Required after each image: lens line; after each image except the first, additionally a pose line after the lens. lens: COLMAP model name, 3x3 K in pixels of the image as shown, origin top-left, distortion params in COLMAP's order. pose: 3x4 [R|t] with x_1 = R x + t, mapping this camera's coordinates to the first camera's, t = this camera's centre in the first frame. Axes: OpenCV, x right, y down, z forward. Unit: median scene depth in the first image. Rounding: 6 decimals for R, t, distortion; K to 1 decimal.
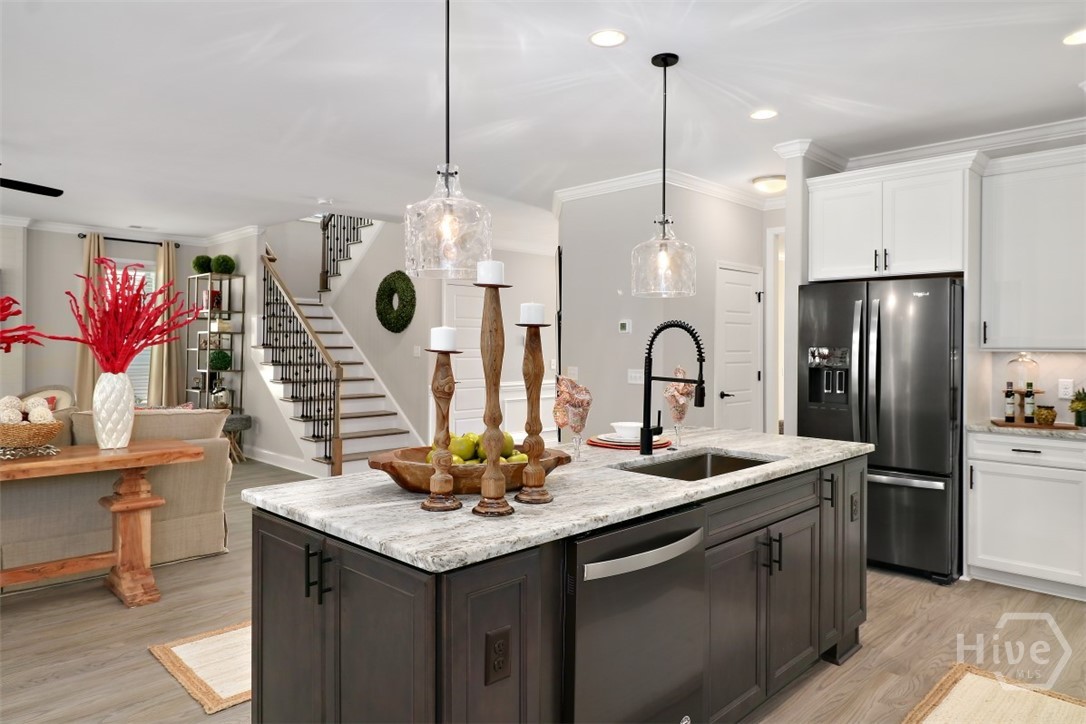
lens RADIAL K [[693.3, 0, 535.4], [0, 693.3, 348.5], [0, 0, 1]] dist [-0.002551, -0.000370]
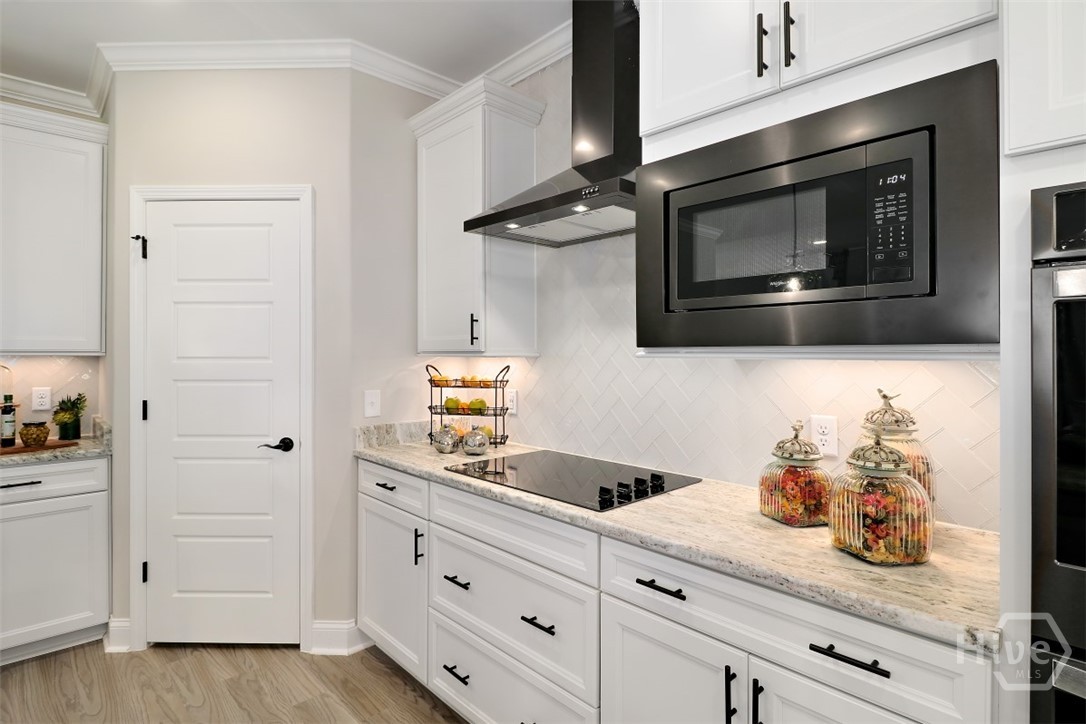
lens RADIAL K [[547.9, 0, 529.2], [0, 547.9, 350.5], [0, 0, 1]] dist [0.004012, -0.005429]
pose [[0.013082, -0.003180, 0.999909, 0.113259], [-0.000393, 0.999995, 0.003185, -0.003999], [-0.999914, -0.000434, 0.013081, 0.450894]]
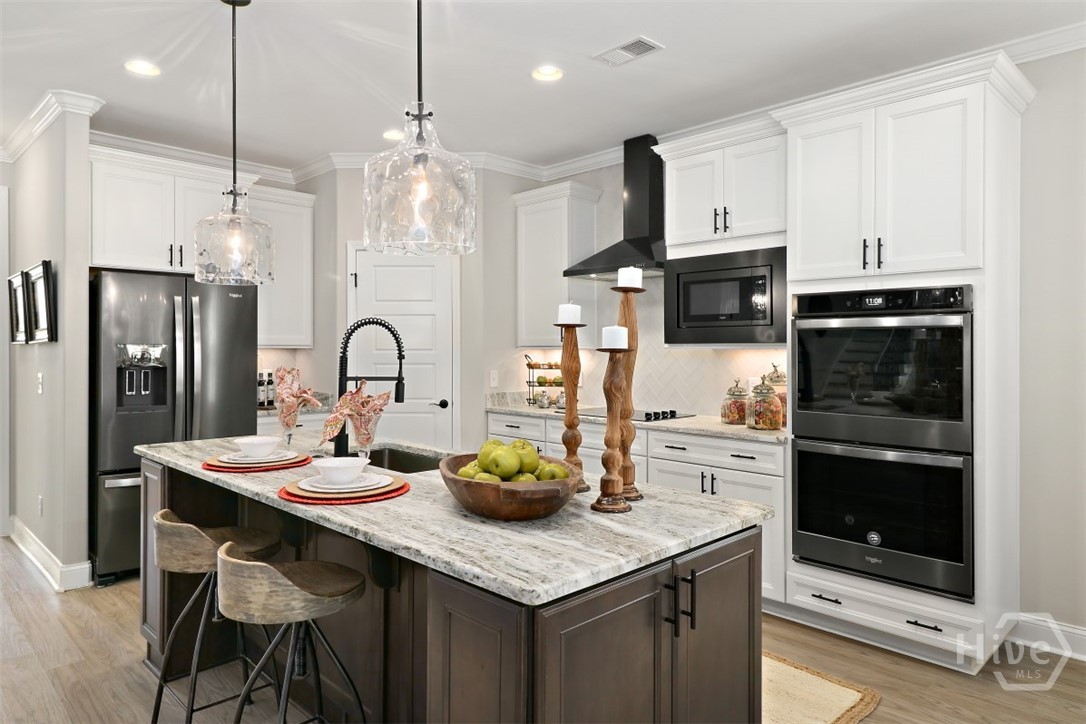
lens RADIAL K [[693.3, 0, 535.4], [0, 693.3, 348.5], [0, 0, 1]] dist [-0.002551, -0.000370]
pose [[-0.019324, -0.004603, 0.999803, -0.588286], [-0.003282, 0.999984, 0.004541, -0.001735], [-0.999808, -0.003193, -0.019338, 0.604235]]
